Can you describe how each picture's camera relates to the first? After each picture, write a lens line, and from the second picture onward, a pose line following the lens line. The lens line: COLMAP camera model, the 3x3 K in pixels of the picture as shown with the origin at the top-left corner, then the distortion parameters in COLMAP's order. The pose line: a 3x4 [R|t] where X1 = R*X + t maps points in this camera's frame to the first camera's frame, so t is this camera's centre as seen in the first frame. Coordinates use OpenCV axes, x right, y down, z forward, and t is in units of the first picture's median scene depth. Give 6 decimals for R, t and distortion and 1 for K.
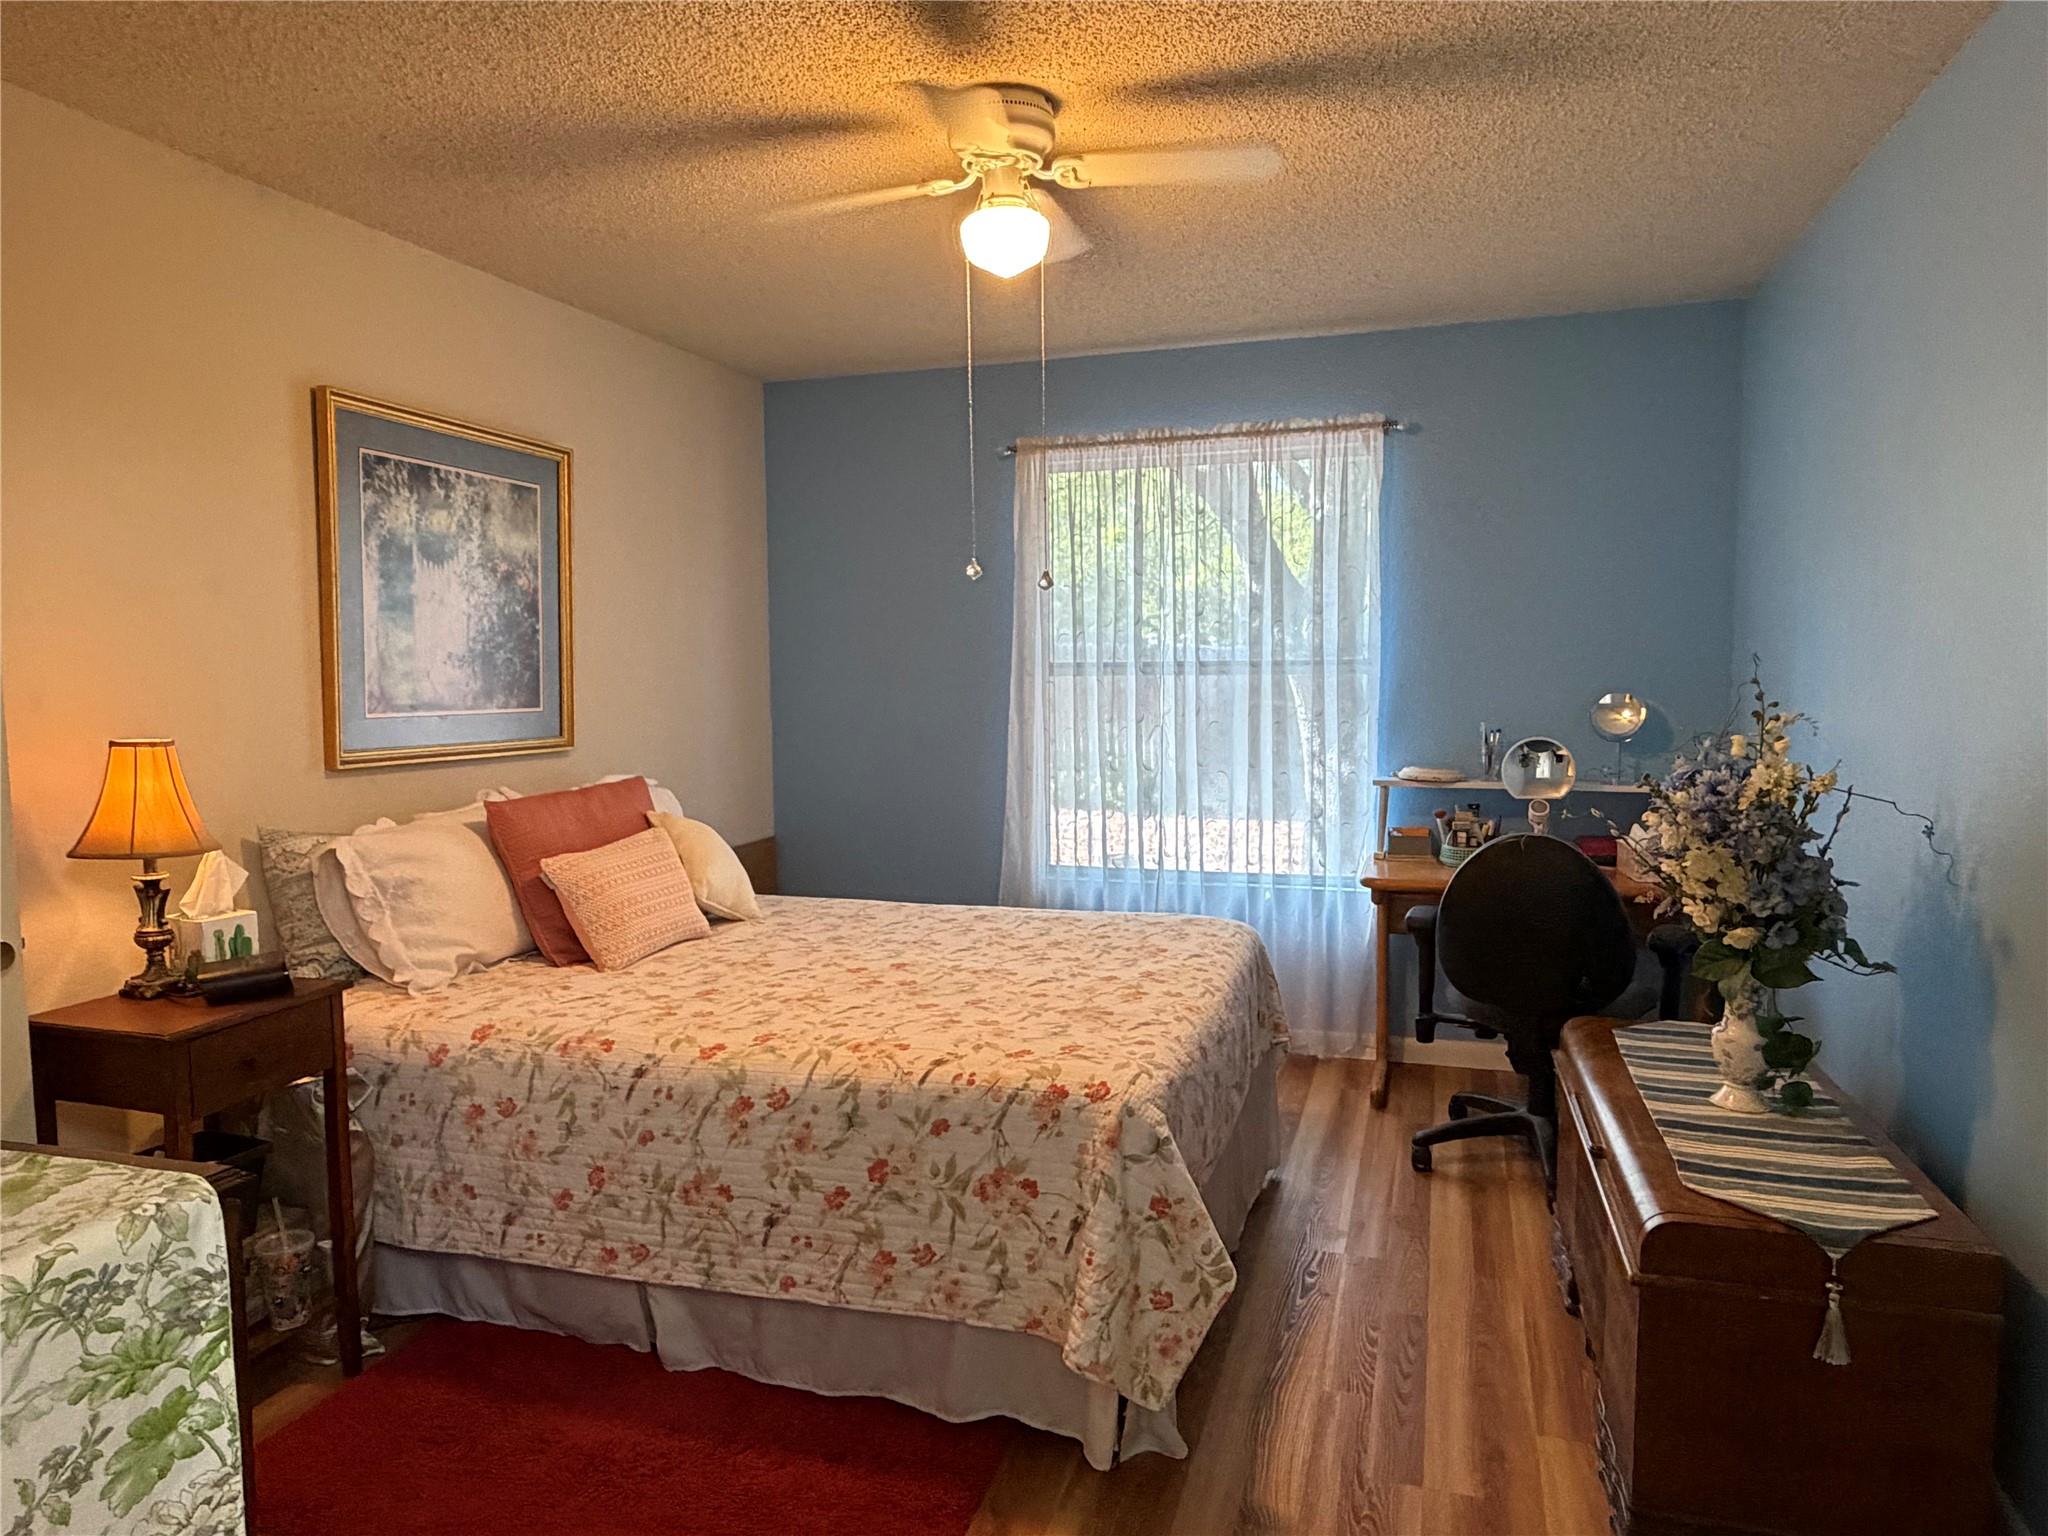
lens RADIAL K [[1330.9, 0, 1010.4], [0, 1330.9, 767.5], [0, 0, 1]] dist [0.001982, -0.004533]
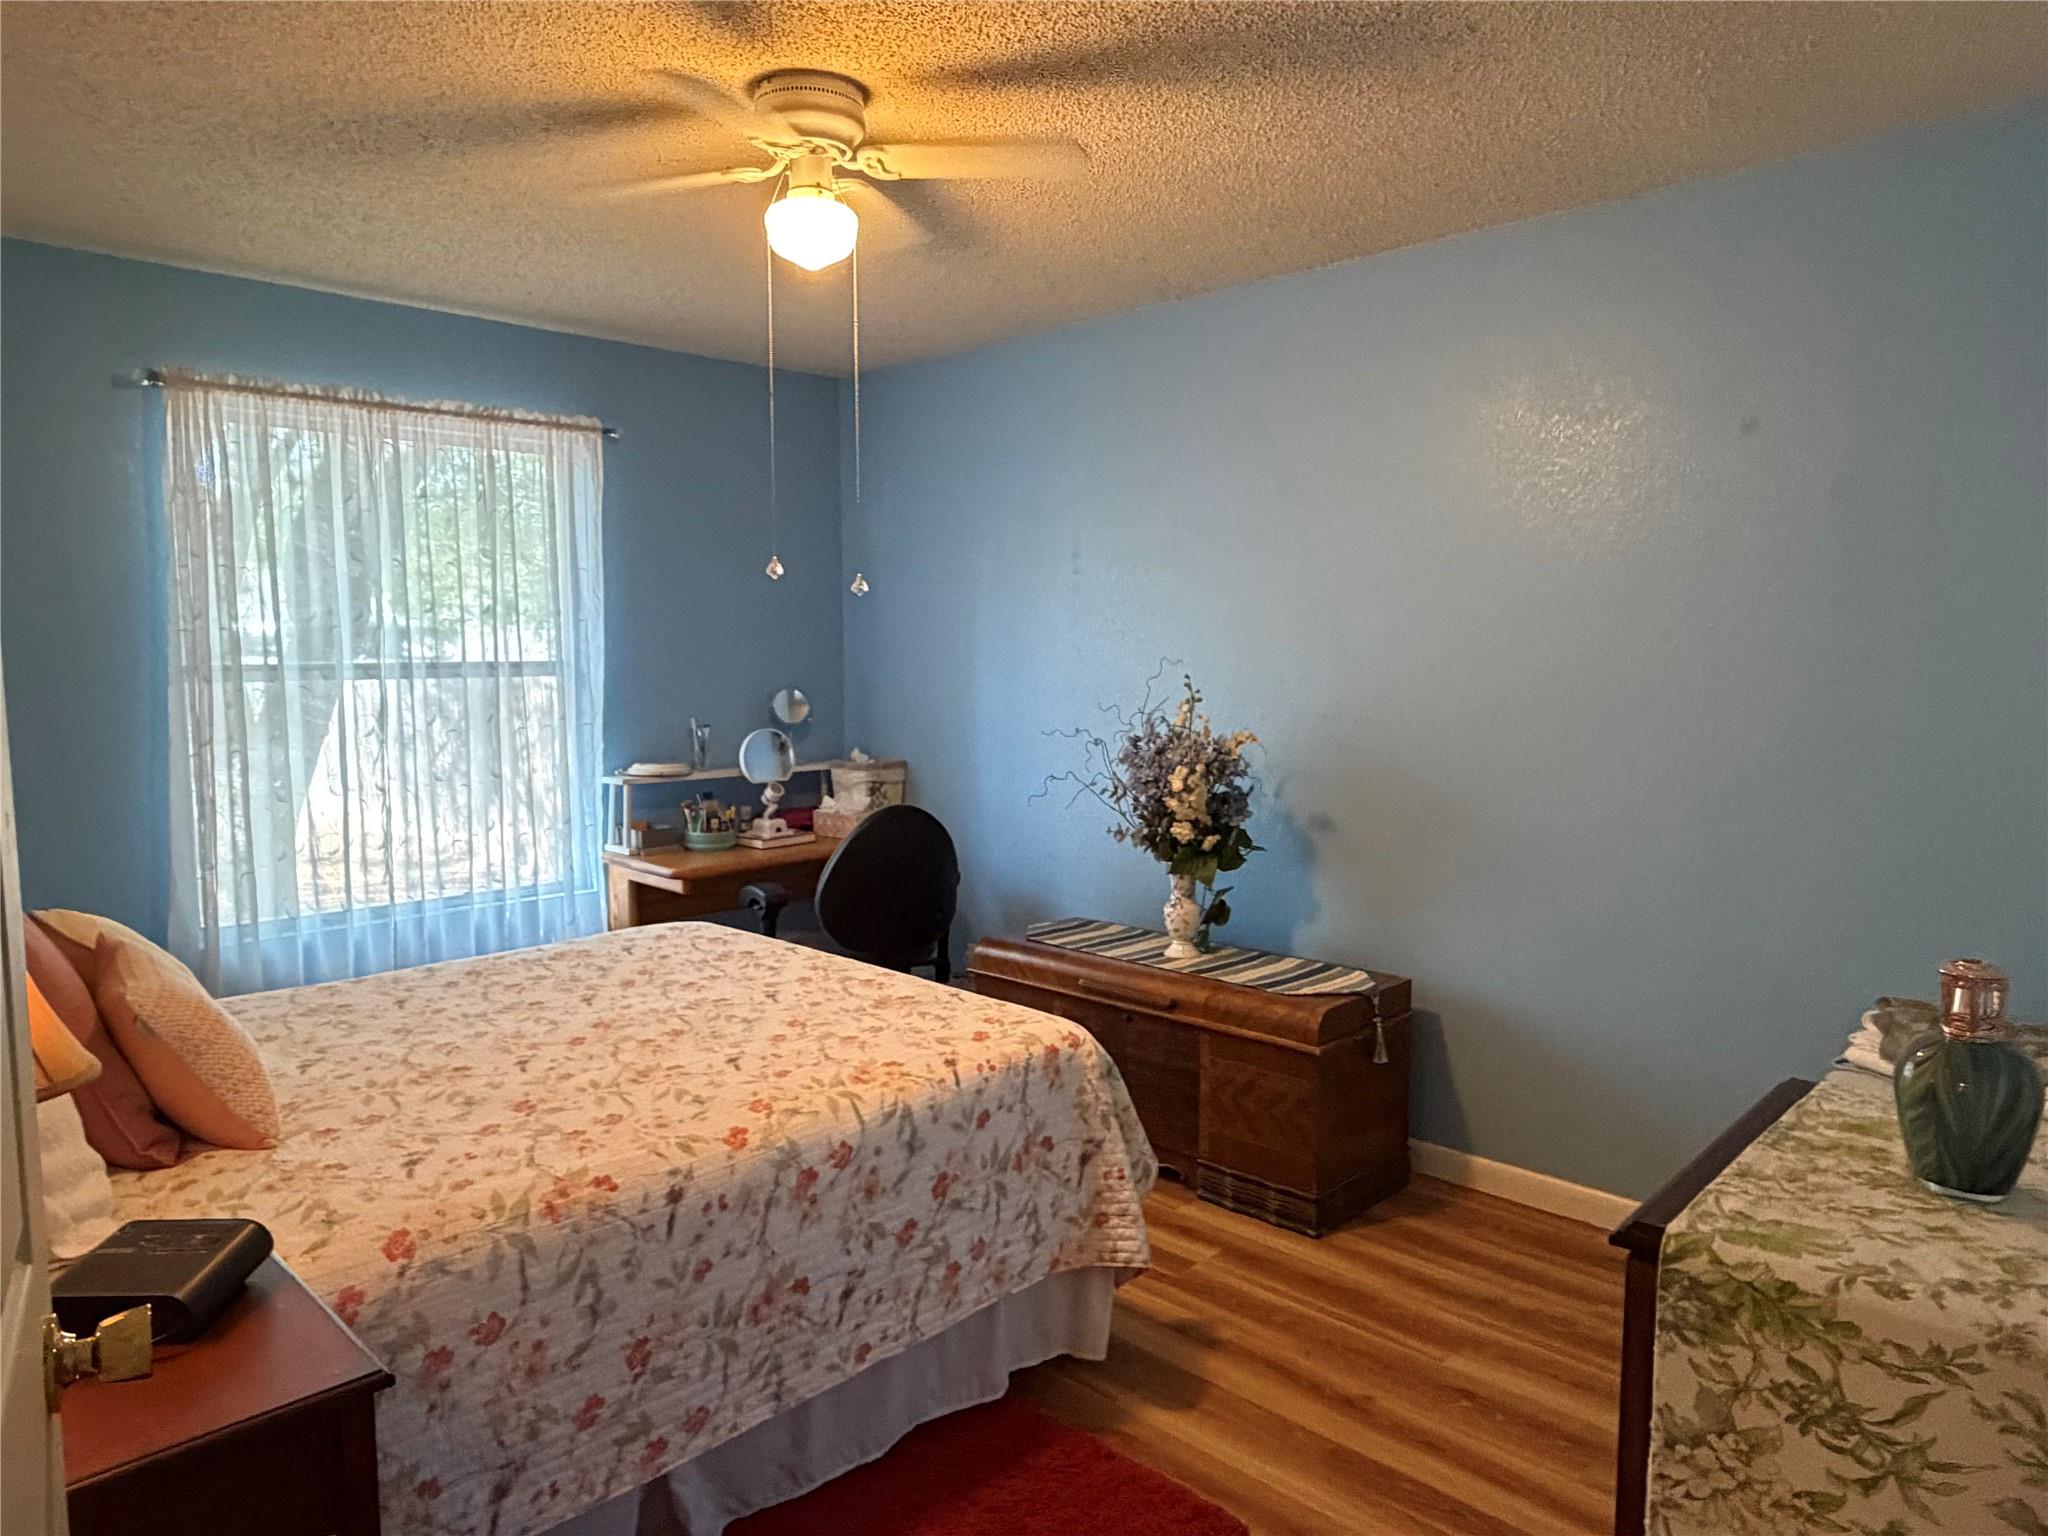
lens RADIAL K [[1330.9, 0, 1010.4], [0, 1330.9, 767.5], [0, 0, 1]] dist [0.001982, -0.004533]
pose [[0.454922, -0.070619, 0.887727, -0.873496], [0.069789, 0.996612, 0.043517, -0.040701], [-0.887792, 0.042156, 0.458310, 0.465428]]
